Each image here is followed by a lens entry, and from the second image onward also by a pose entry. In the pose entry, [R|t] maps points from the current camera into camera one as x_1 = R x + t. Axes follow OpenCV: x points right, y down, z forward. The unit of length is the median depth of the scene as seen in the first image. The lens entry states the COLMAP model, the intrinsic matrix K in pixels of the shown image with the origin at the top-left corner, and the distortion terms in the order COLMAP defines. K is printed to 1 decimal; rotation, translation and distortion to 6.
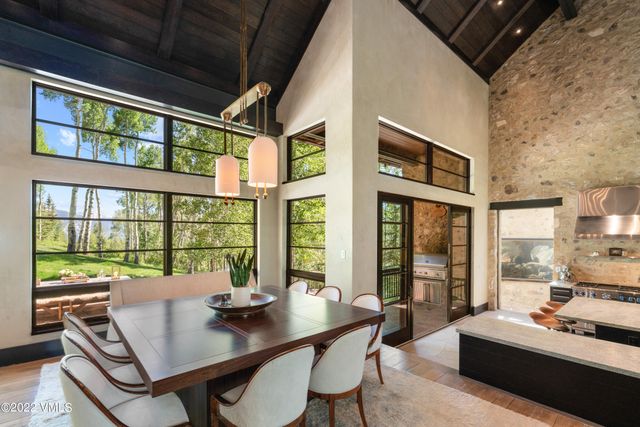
lens RADIAL K [[290.4, 0, 330.0], [0, 290.4, 229.7], [0, 0, 1]] dist [0.002378, 0.001054]
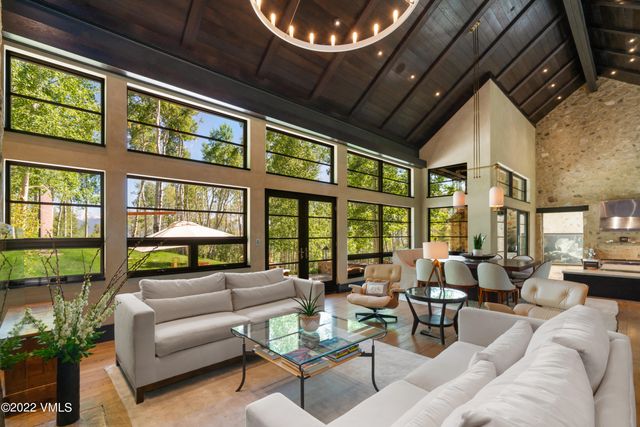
lens RADIAL K [[290.4, 0, 332.3], [0, 290.4, 228.4], [0, 0, 1]] dist [0.002378, 0.001054]
pose [[0.999202, -0.004301, 0.039720, -0.624649], [0.004532, 0.999973, -0.005714, 0.015393], [-0.039694, 0.005889, 0.999195, -0.493885]]
